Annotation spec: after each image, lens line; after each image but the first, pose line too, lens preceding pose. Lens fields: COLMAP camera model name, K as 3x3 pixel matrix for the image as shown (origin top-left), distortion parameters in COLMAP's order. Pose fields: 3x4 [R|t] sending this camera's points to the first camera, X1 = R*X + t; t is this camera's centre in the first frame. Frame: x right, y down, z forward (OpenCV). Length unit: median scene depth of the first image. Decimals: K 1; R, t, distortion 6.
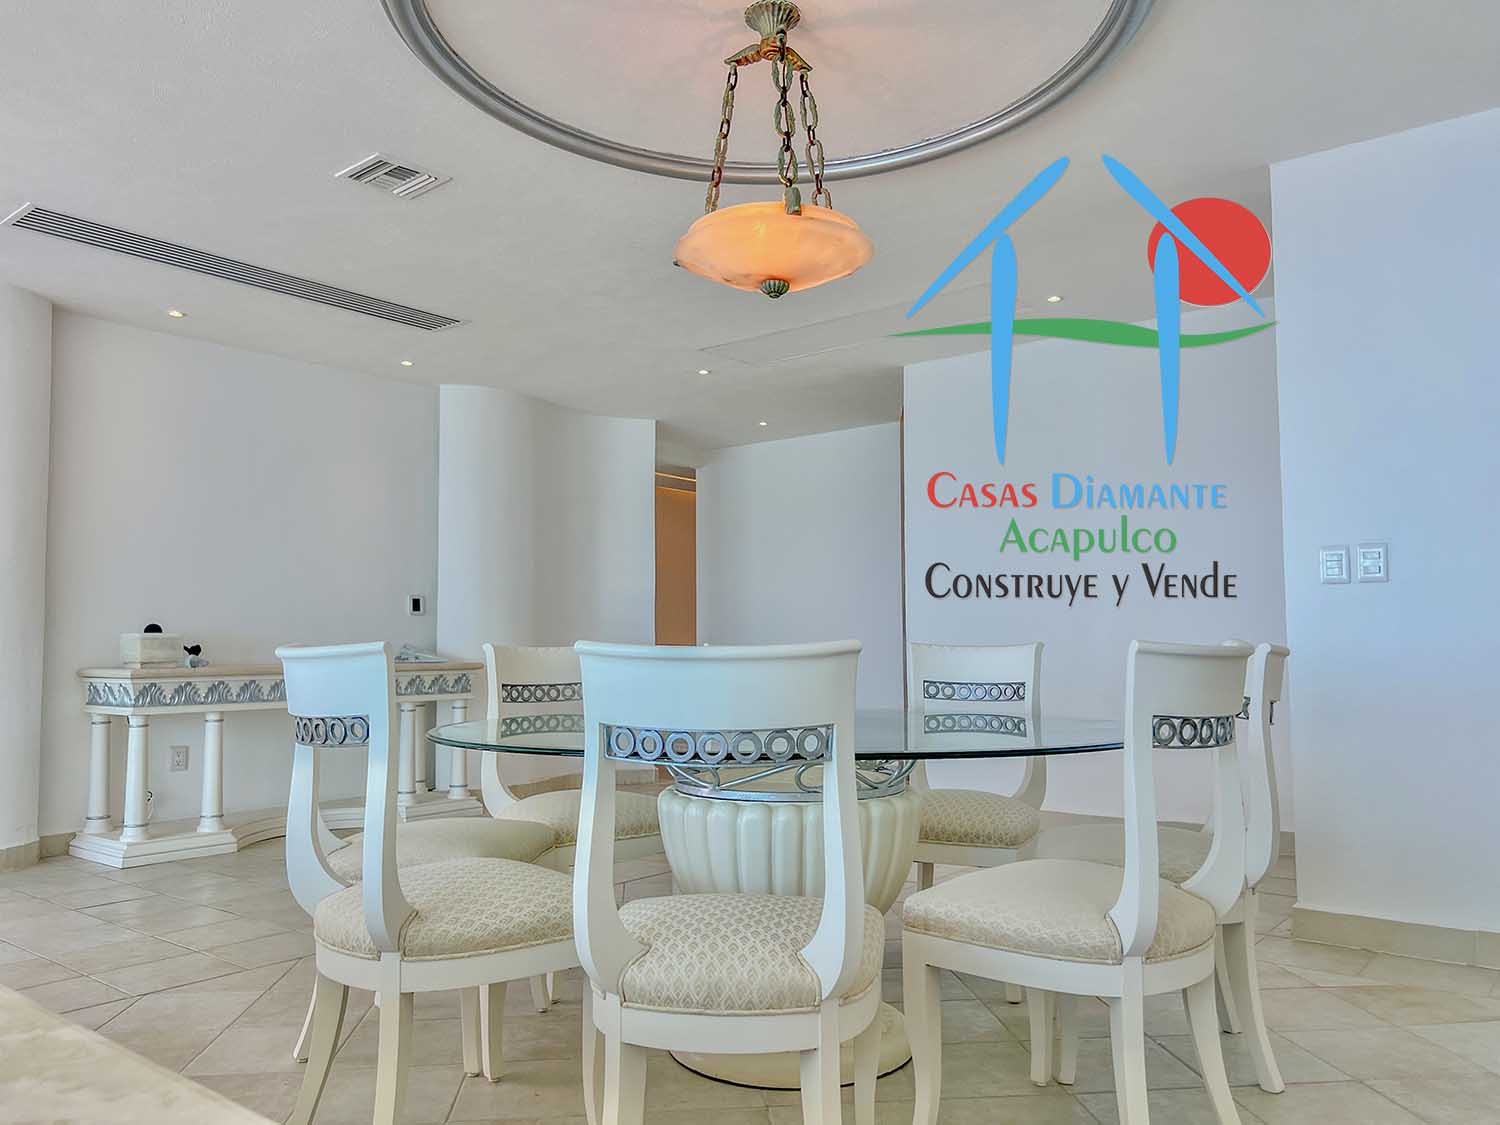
lens RADIAL K [[1125.1, 0, 747.4], [0, 1125.1, 566.7], [0, 0, 1]] dist [0.065564, -0.073690]
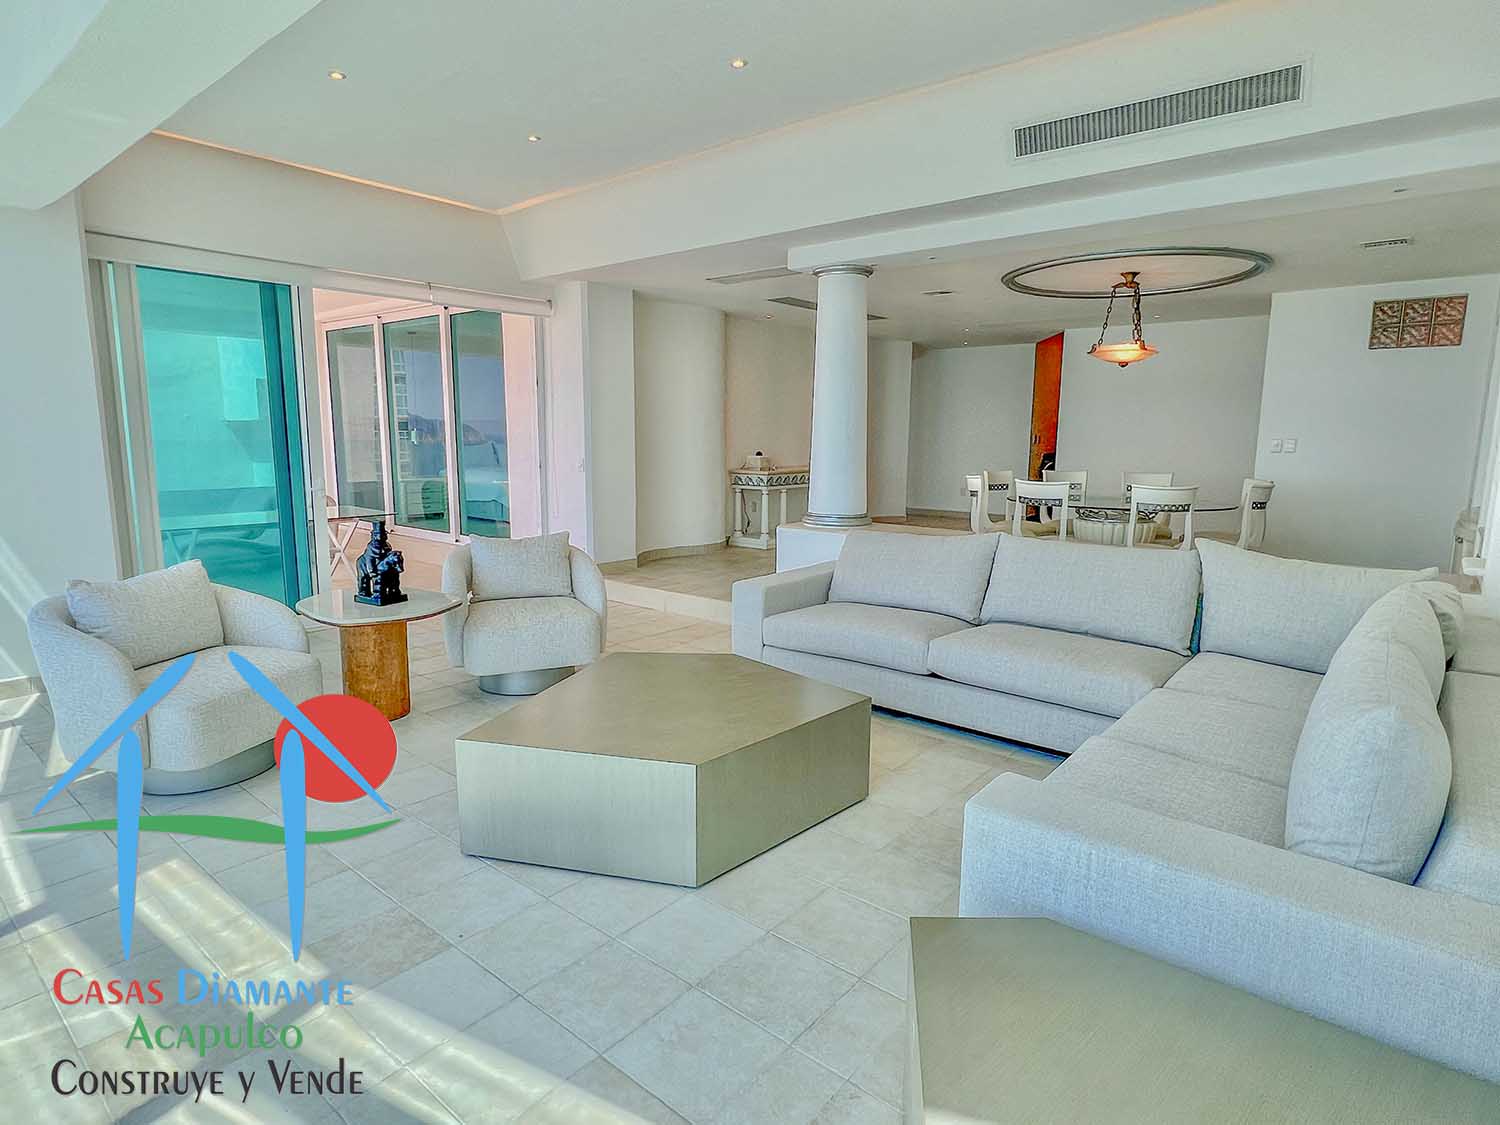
lens RADIAL K [[820.7, 0, 742.9], [0, 820.7, 563.4], [0, 0, 1]] dist [0.002980, 0.000788]
pose [[0.999774, 0.015963, -0.014038, -0.837594], [-0.012345, 0.973596, 0.227944, -0.180085], [0.017306, -0.227719, 0.973573, -1.162465]]
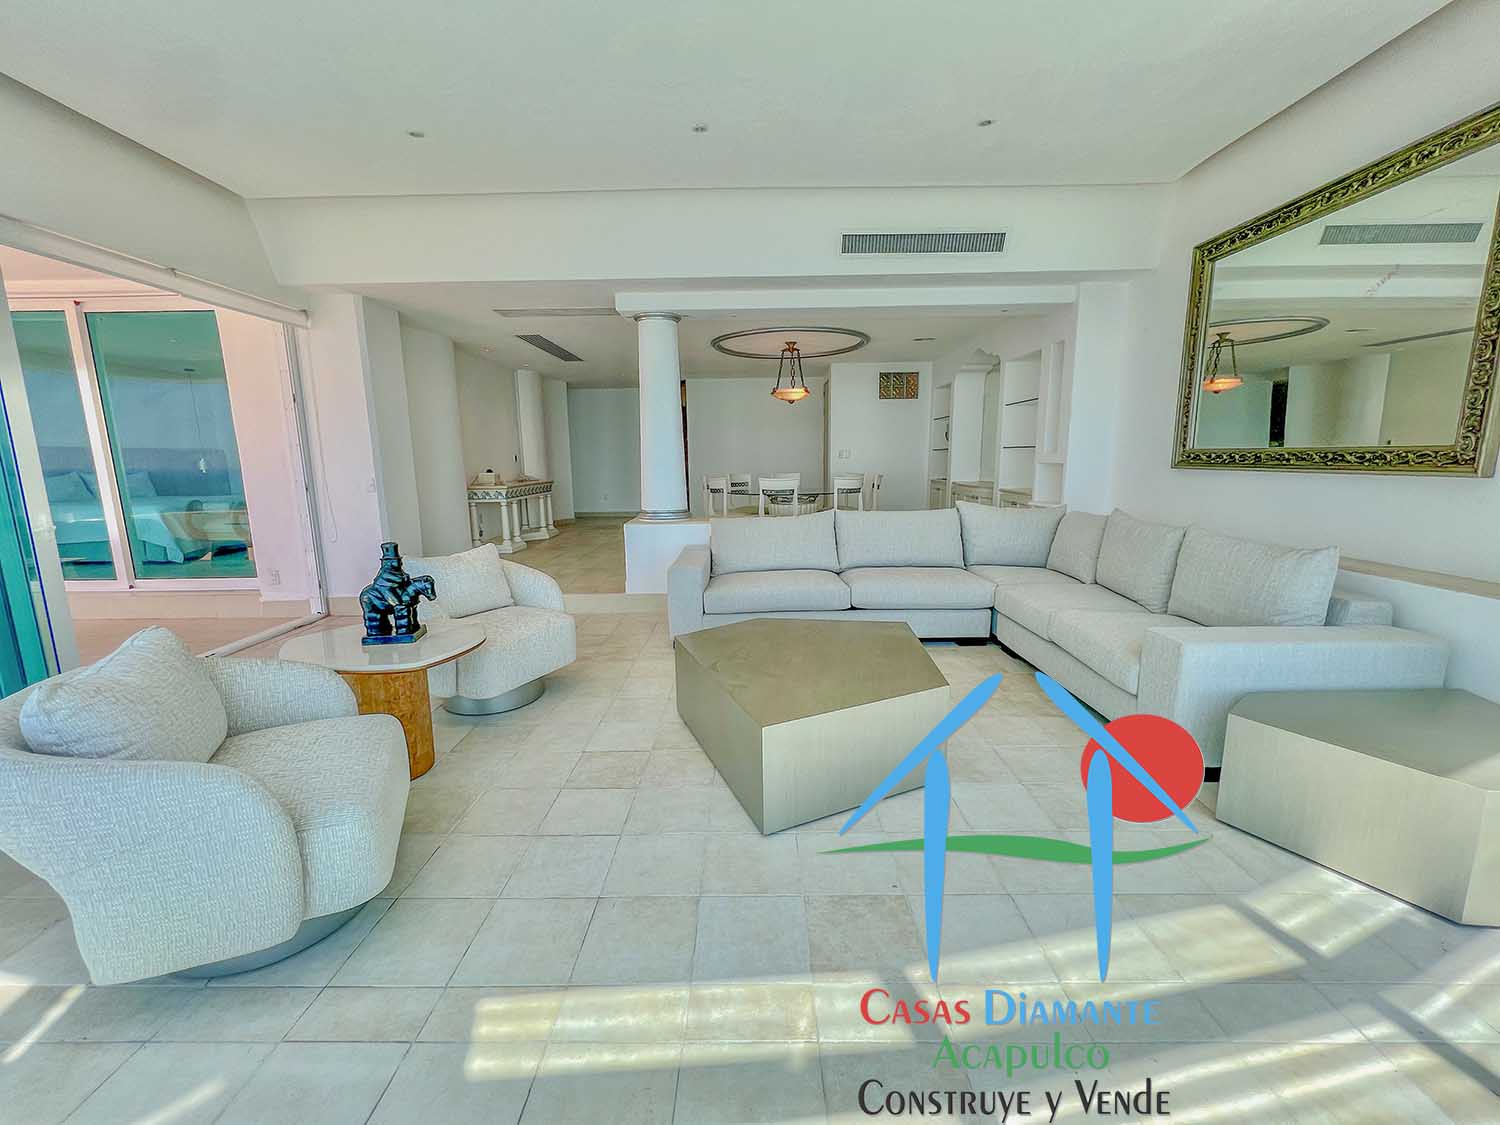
lens RADIAL K [[601.6, 0, 747.5], [0, 601.6, 559.8], [0, 0, 1]] dist [0.000420, 0.000152]
pose [[0.780365, -0.110365, 0.615508, -1.509650], [-0.034595, 0.975175, 0.218716, -0.119302], [-0.624367, -0.191972, 0.757174, -0.830267]]
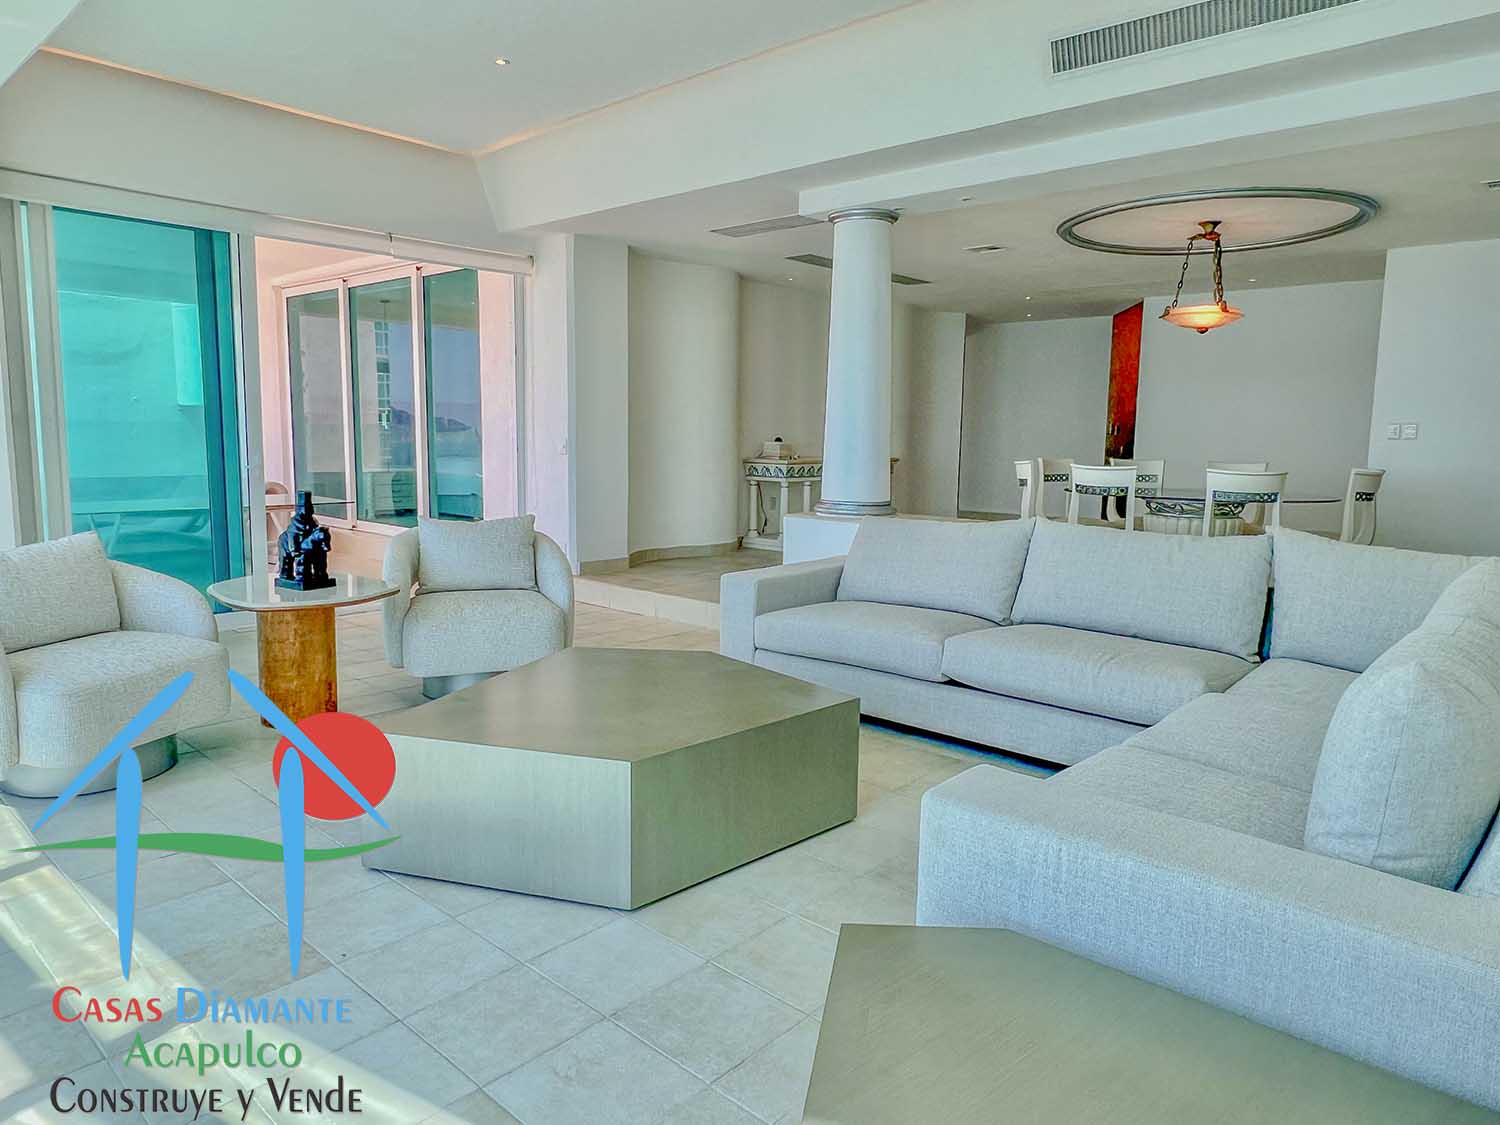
lens RADIAL K [[965.3, 0, 748.8], [0, 965.3, 555.1], [0, 0, 1]] dist [0.003589, 0.000396]
pose [[0.998294, 0.028468, -0.050983, -0.762622], [-0.017846, 0.980076, 0.197817, -0.132853], [0.055599, -0.196570, 0.978912, -1.166234]]
